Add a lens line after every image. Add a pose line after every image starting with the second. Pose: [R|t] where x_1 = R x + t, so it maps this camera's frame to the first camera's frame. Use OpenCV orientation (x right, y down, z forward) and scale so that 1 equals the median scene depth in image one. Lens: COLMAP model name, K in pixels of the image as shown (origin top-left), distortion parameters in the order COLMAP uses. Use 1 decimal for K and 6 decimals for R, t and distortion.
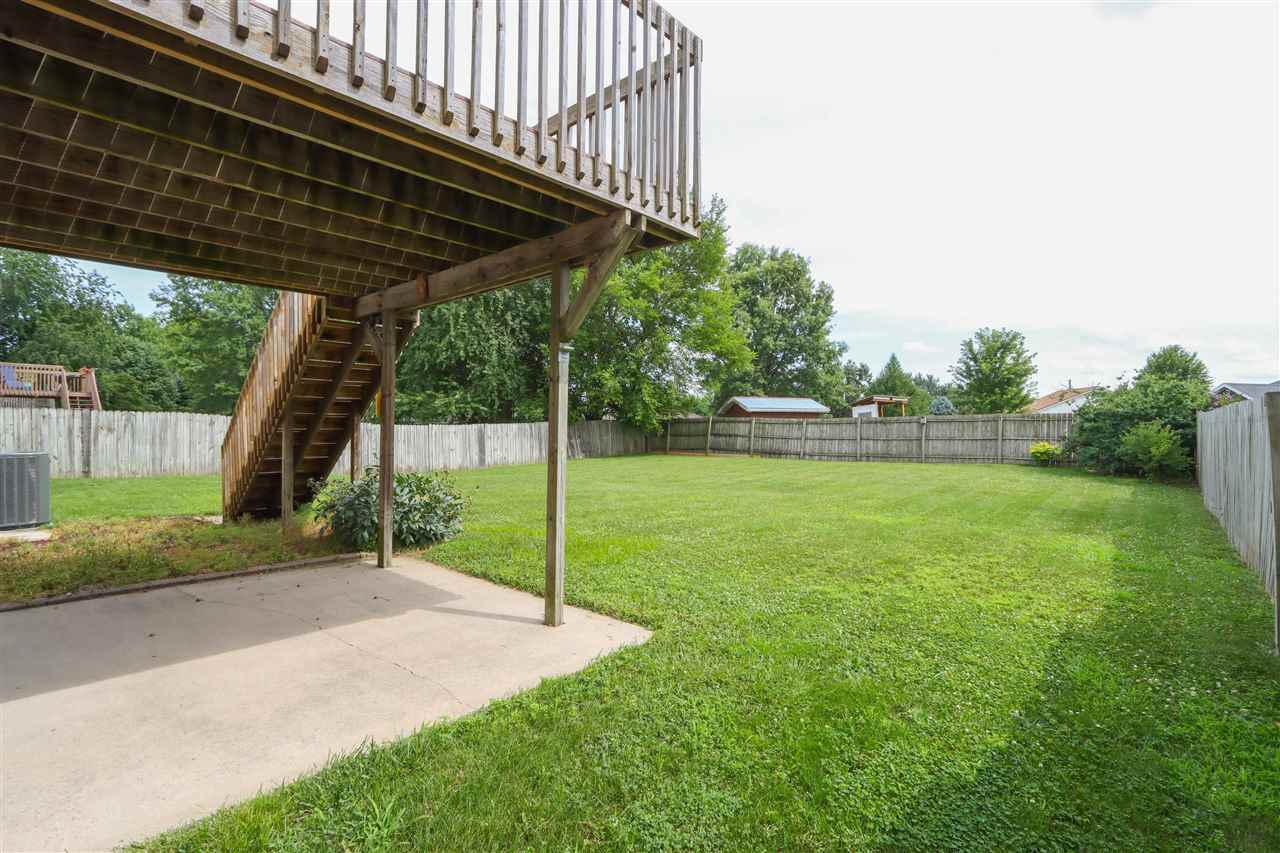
lens RADIAL K [[617.5, 0, 645.9], [0, 617.5, 424.1], [0, 0, 1]] dist [-0.011653, 0.000174]
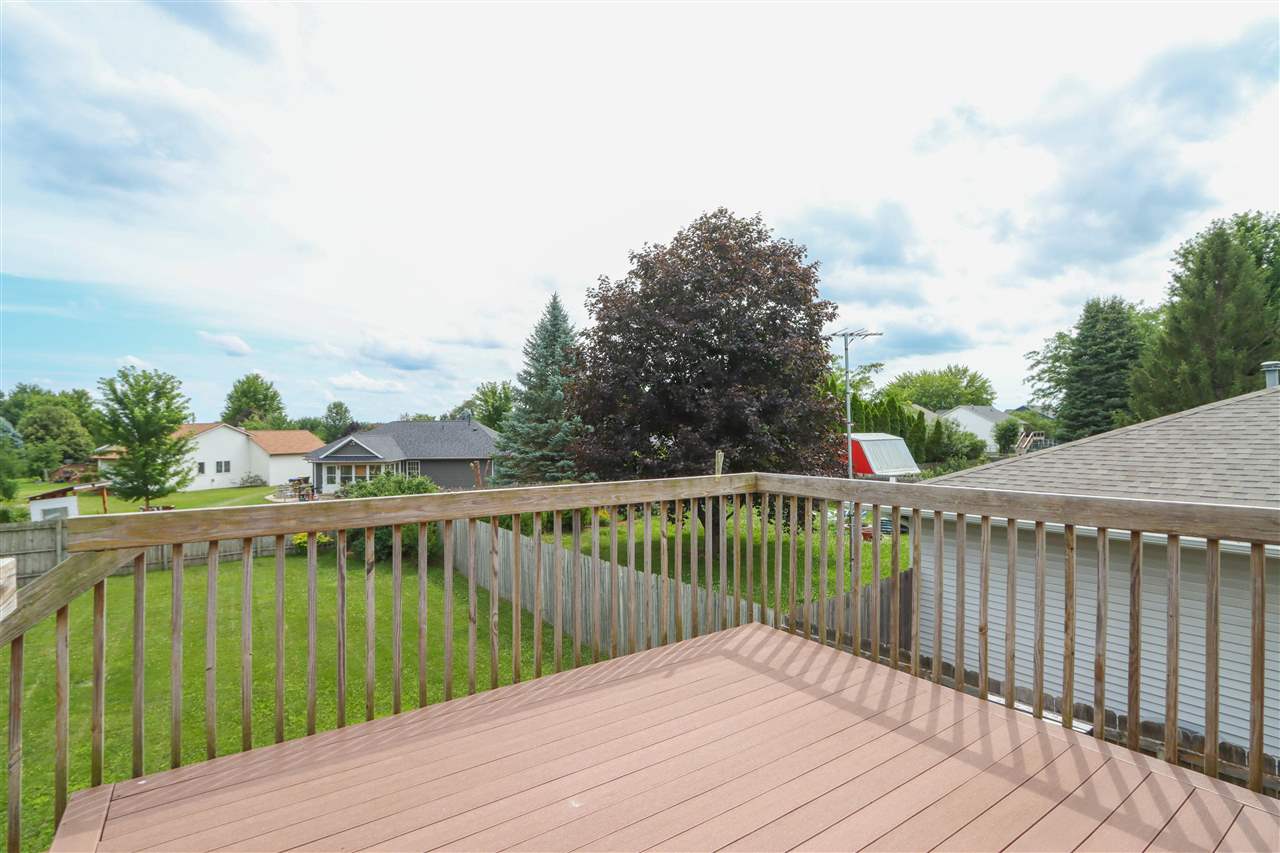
lens RADIAL K [[604.9, 0, 638.0], [0, 604.9, 432.8], [0, 0, 1]] dist [-0.000412, -0.006130]
pose [[0.248031, -0.006802, 0.968728, -0.157271], [-0.001275, 0.999972, 0.007348, -0.109103], [-0.968751, -0.003058, 0.248015, 0.145093]]
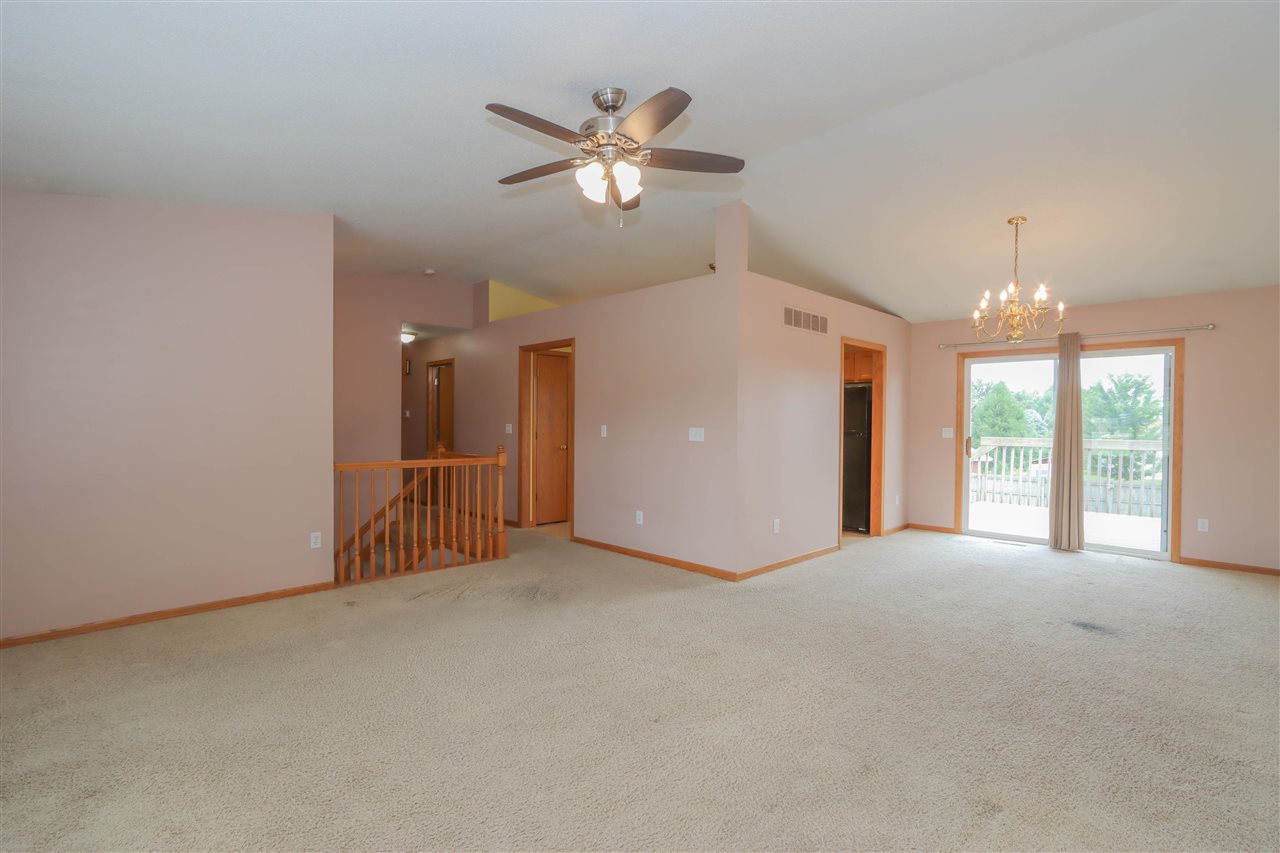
lens RADIAL K [[604.9, 0, 638.0], [0, 604.9, 432.8], [0, 0, 1]] dist [-0.000412, -0.006130]
pose [[0.996504, 0.011066, -0.082803, -0.278720], [-0.008657, 0.999530, 0.029396, -0.107740], [0.083089, -0.028577, 0.996132, -0.153659]]
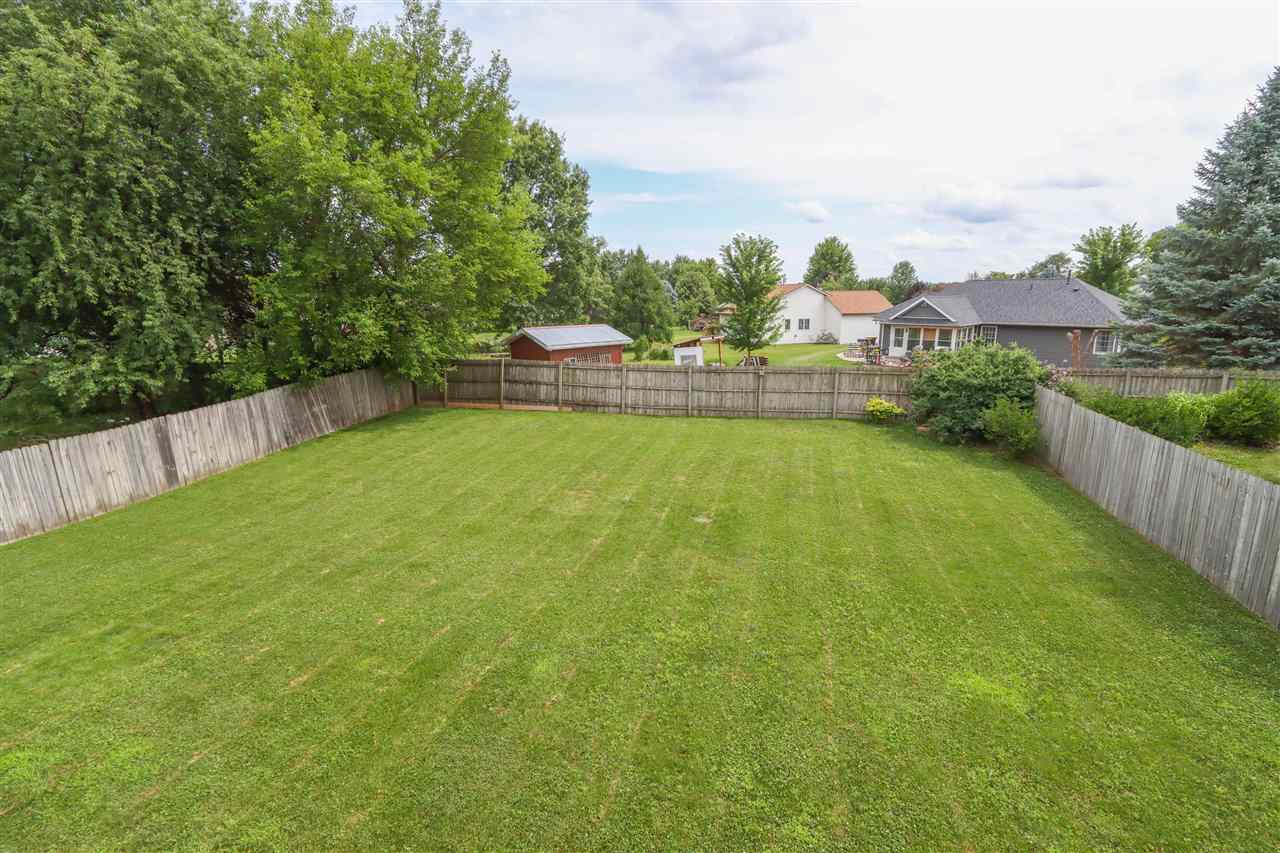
lens RADIAL K [[601.4, 0, 650.4], [0, 601.4, 427.6], [0, 0, 1]] dist [-0.011465, 0.000744]
pose [[0.889307, -0.105542, 0.444965, -0.088175], [0.003117, 0.974380, 0.224884, -0.107852], [-0.457300, -0.198604, 0.866852, 0.238601]]
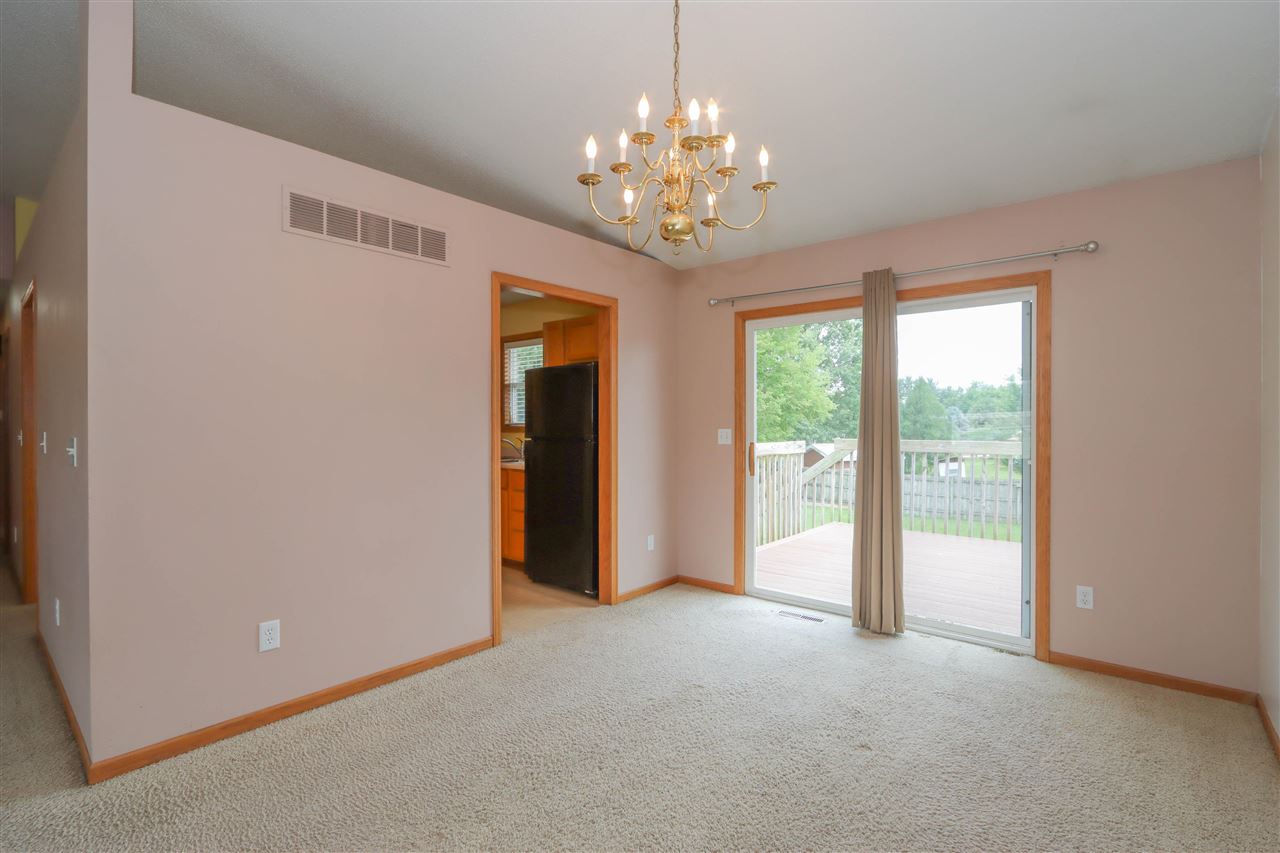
lens RADIAL K [[612.4, 0, 640.2], [0, 612.4, 429.4], [0, 0, 1]] dist [-0.004899, 0.000371]
pose [[0.999913, -0.000826, 0.013127, -0.191764], [0.000527, 0.999741, 0.022770, -0.107094], [-0.013142, -0.022761, 0.999655, -0.051521]]
